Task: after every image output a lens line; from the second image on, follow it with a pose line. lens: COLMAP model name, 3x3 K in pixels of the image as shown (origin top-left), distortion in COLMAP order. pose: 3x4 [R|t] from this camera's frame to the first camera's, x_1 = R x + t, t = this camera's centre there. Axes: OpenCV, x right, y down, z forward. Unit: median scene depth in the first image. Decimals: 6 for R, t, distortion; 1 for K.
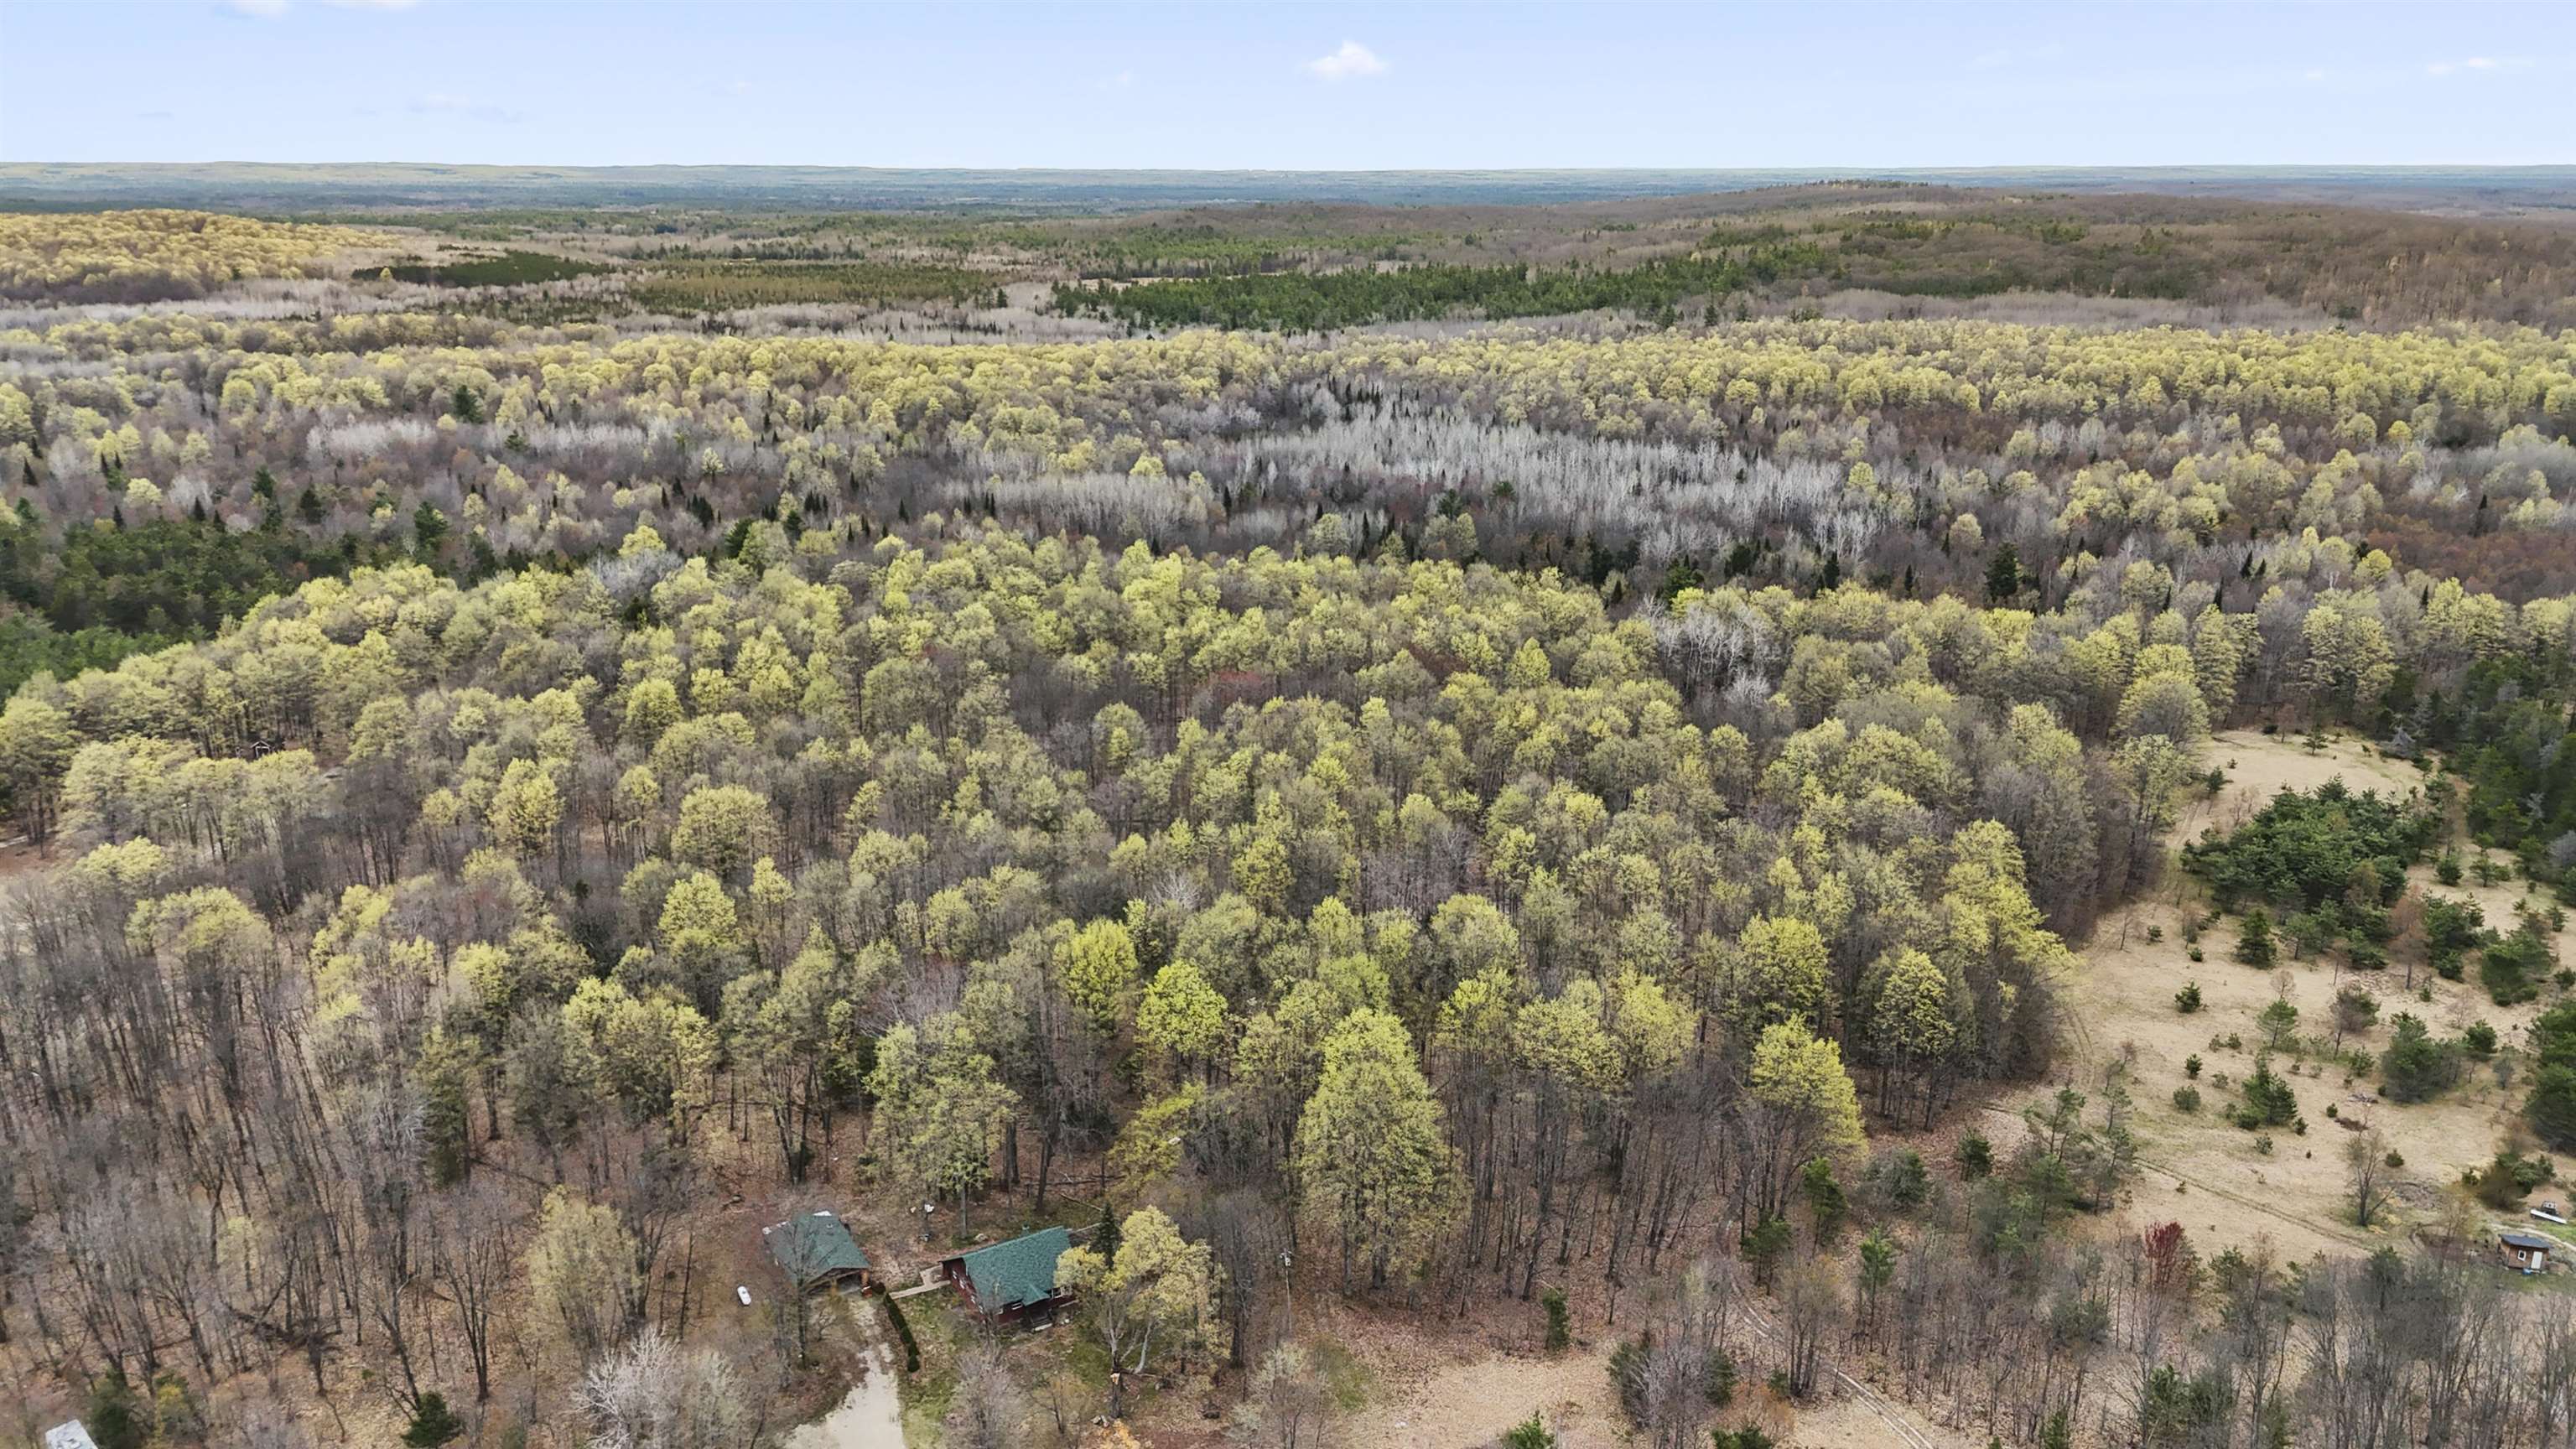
lens RADIAL K [[1911.1, 0, 1296.8], [0, 1911.1, 712.8], [0, 0, 1]] dist [0.059015, -0.063177]
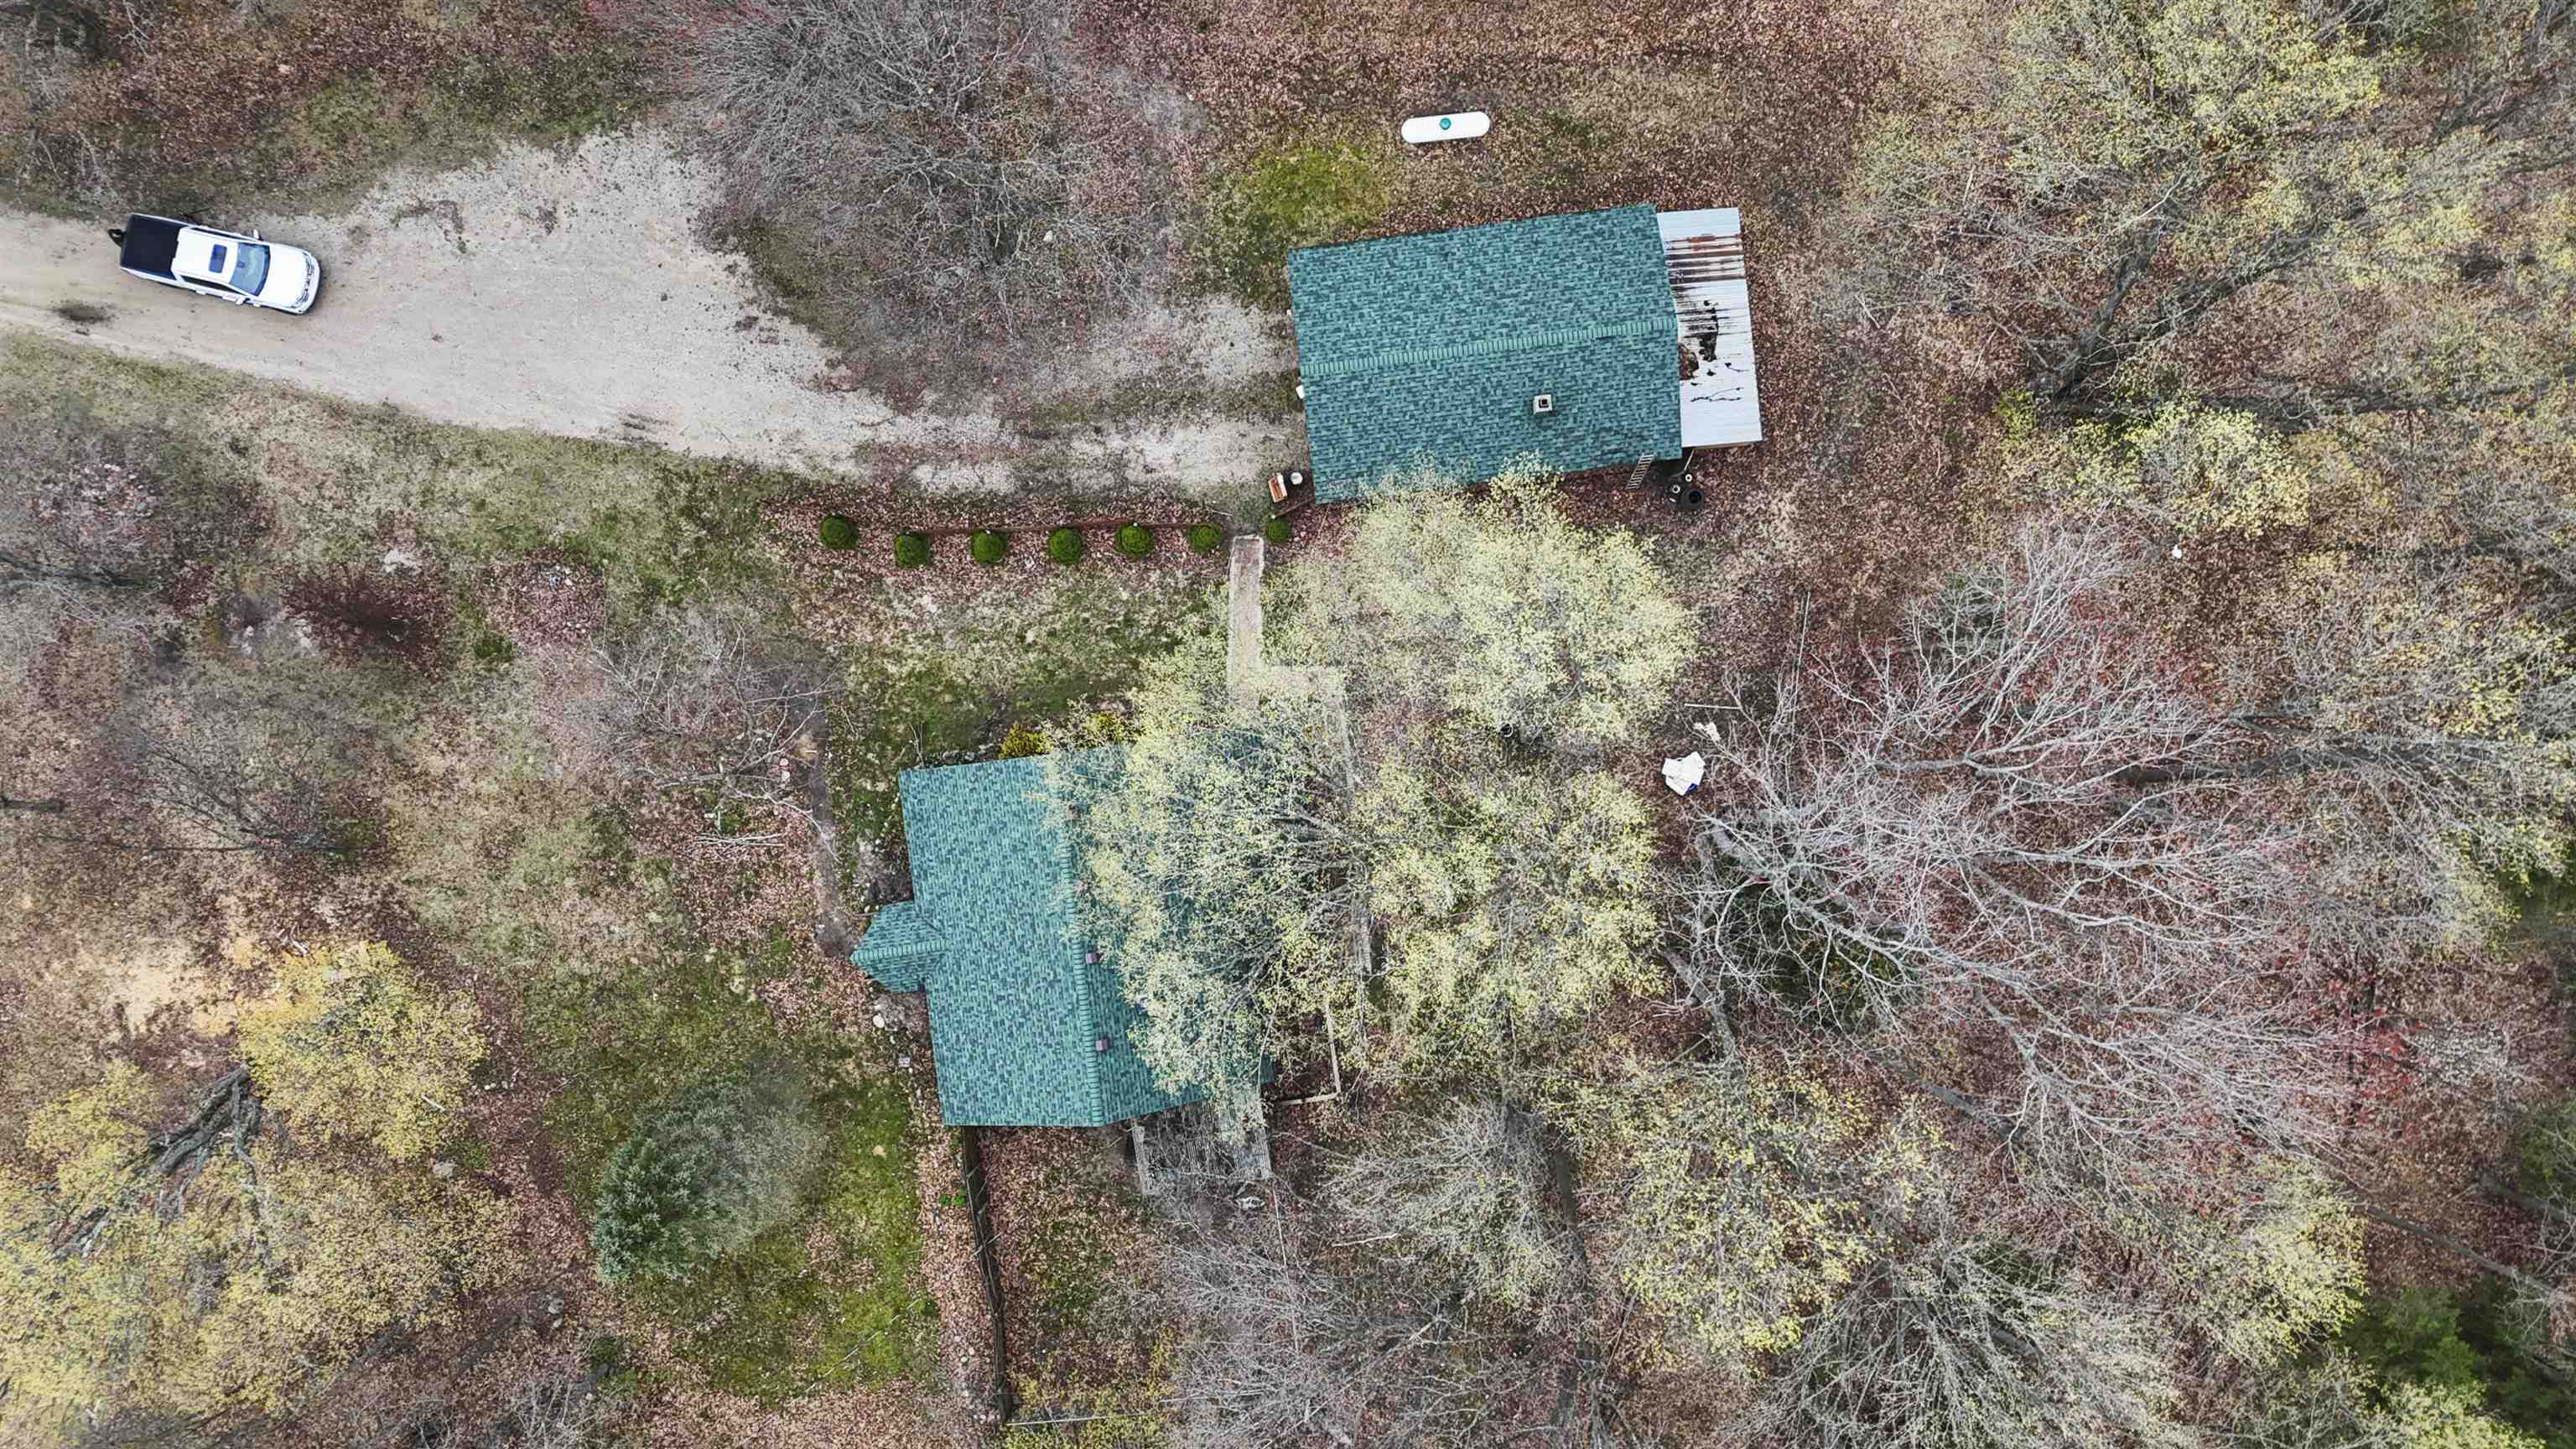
lens RADIAL K [[1911.1, 0, 1288.7], [0, 1911.1, 724.8], [0, 0, 1]] dist [0.059015, -0.063177]
pose [[-0.404981, 0.914306, 0.005858, -0.111393], [-0.256310, -0.119675, 0.959157, -0.000906], [0.877665, 0.386940, 0.282812, 0.544535]]
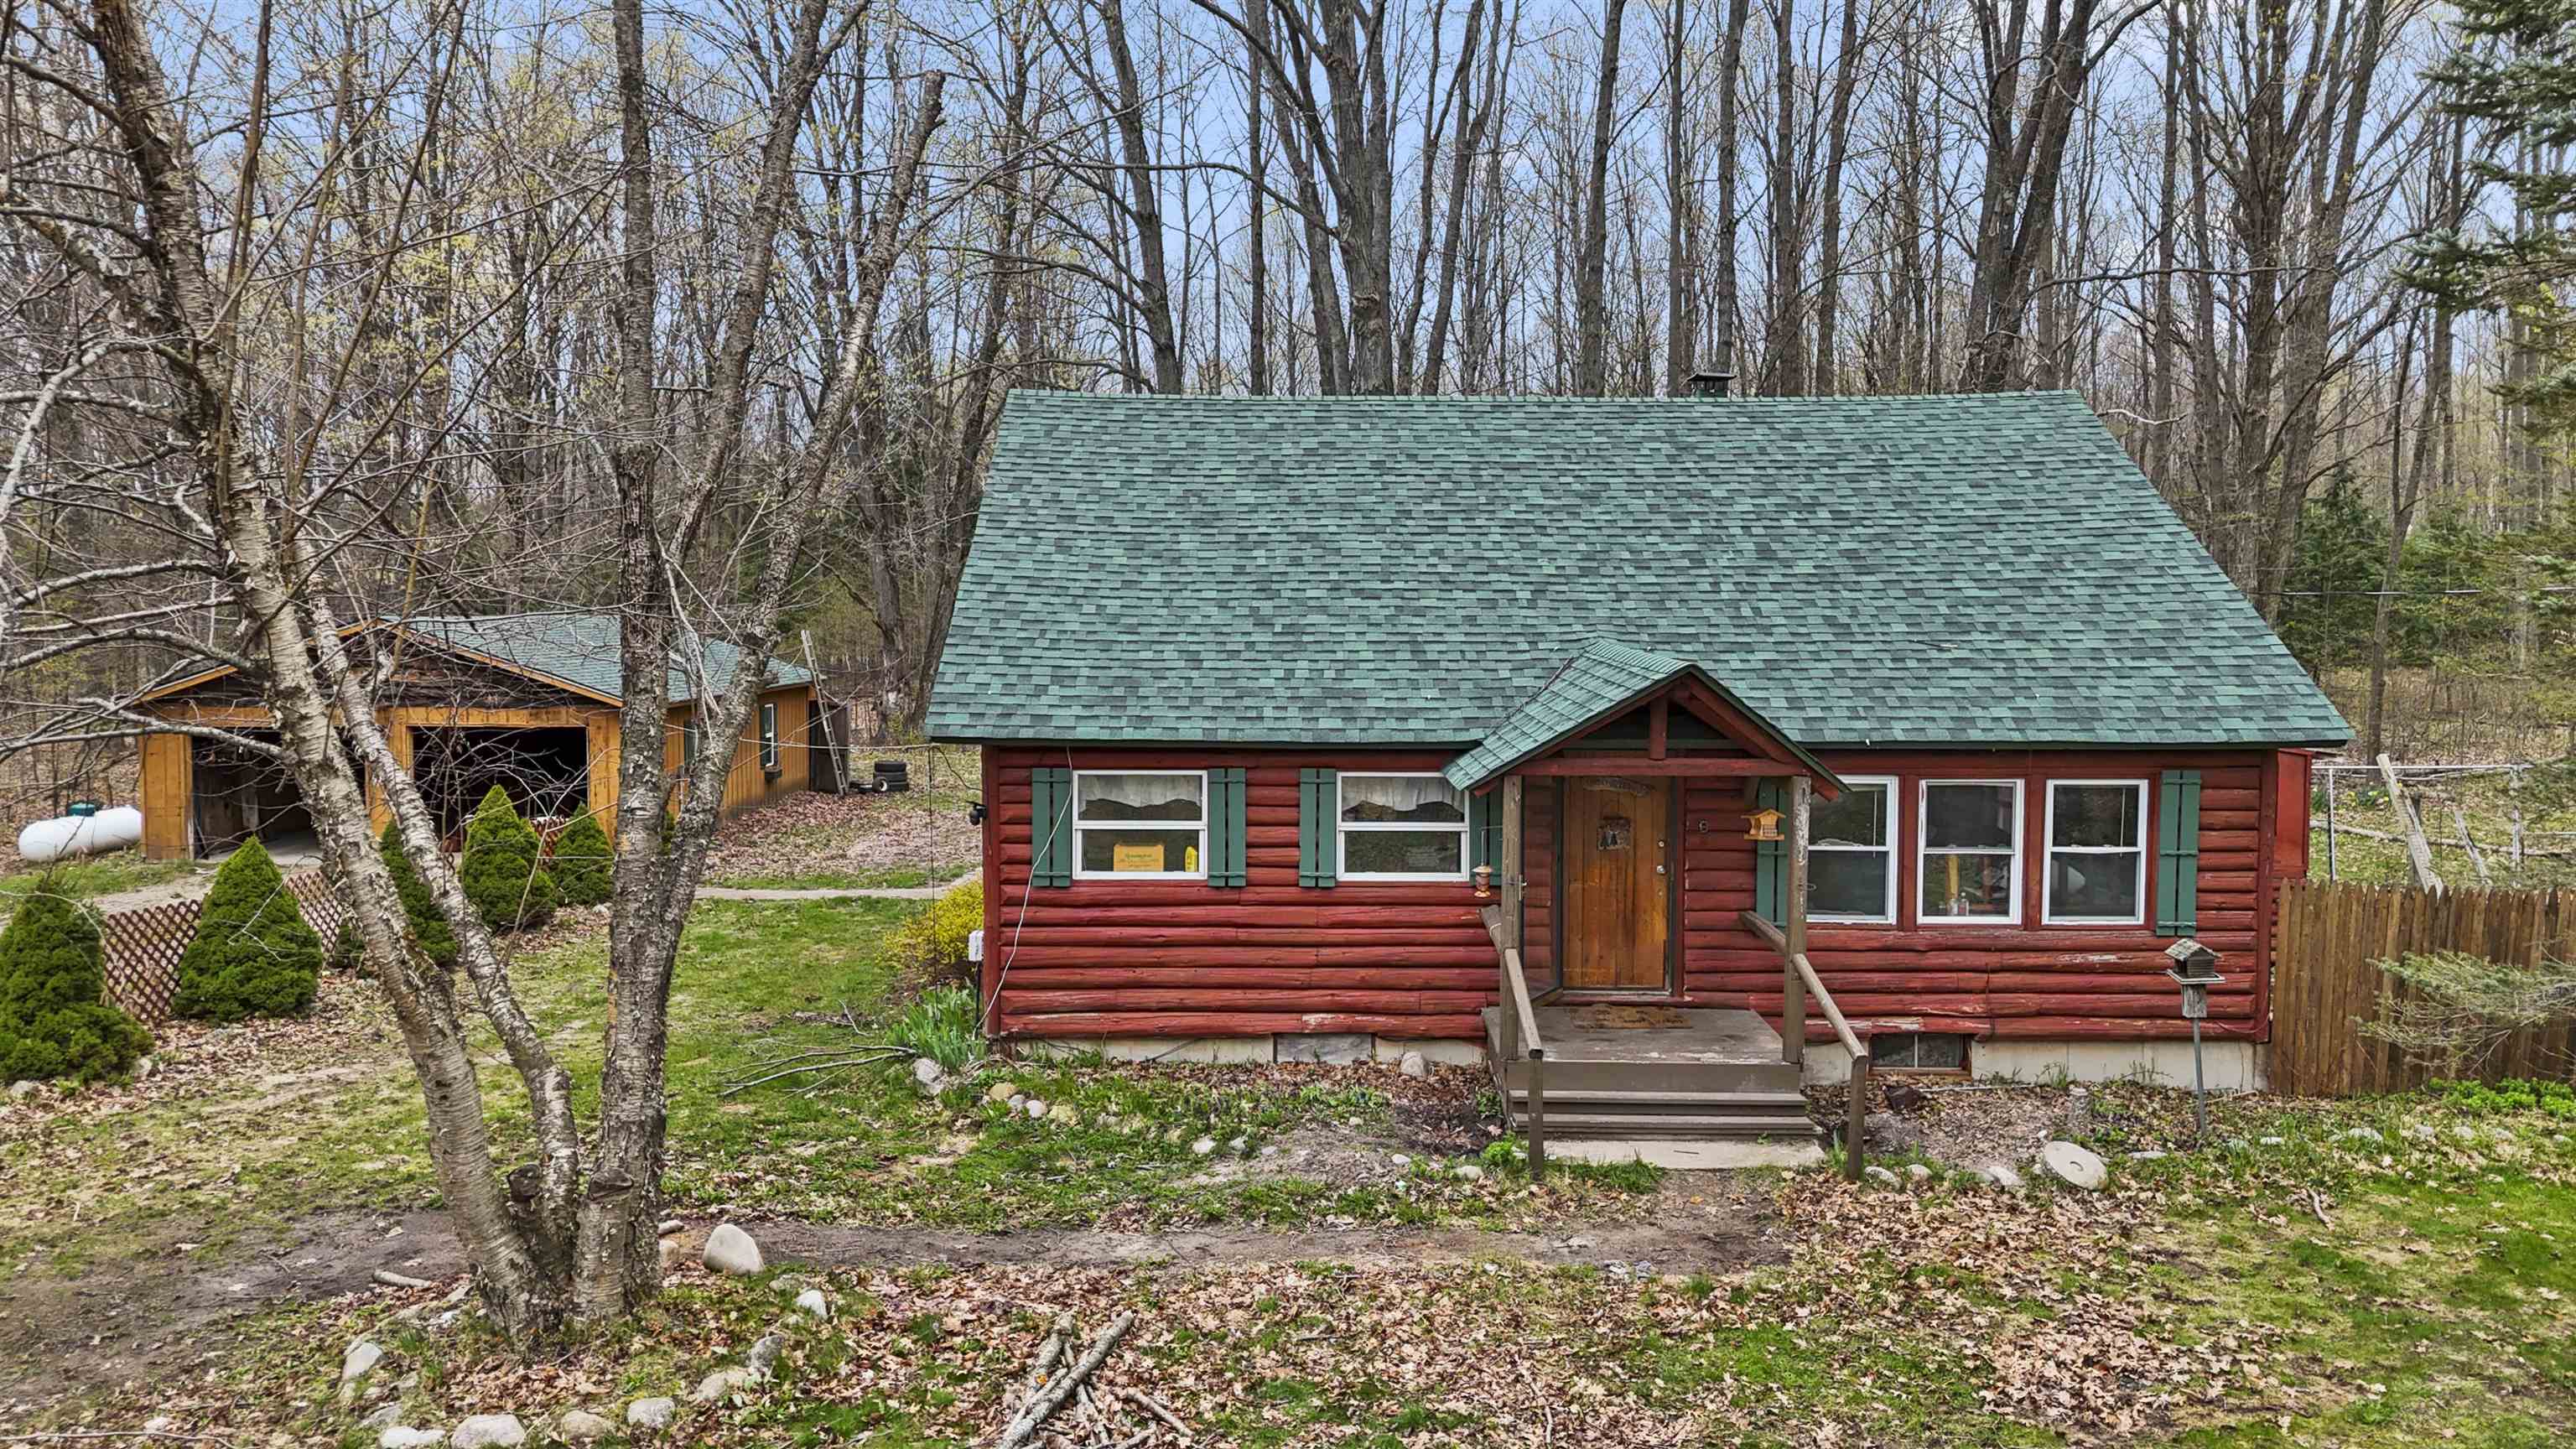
lens RADIAL K [[1911.1, 0, 1301.1], [0, 1911.1, 681.0], [0, 0, 1]] dist [0.059015, -0.063177]
pose [[0.863583, 0.016846, -0.503925, -0.062882], [-0.142168, 0.967025, -0.211309, 0.182302], [0.483748, 0.254124, 0.837501, 0.531860]]
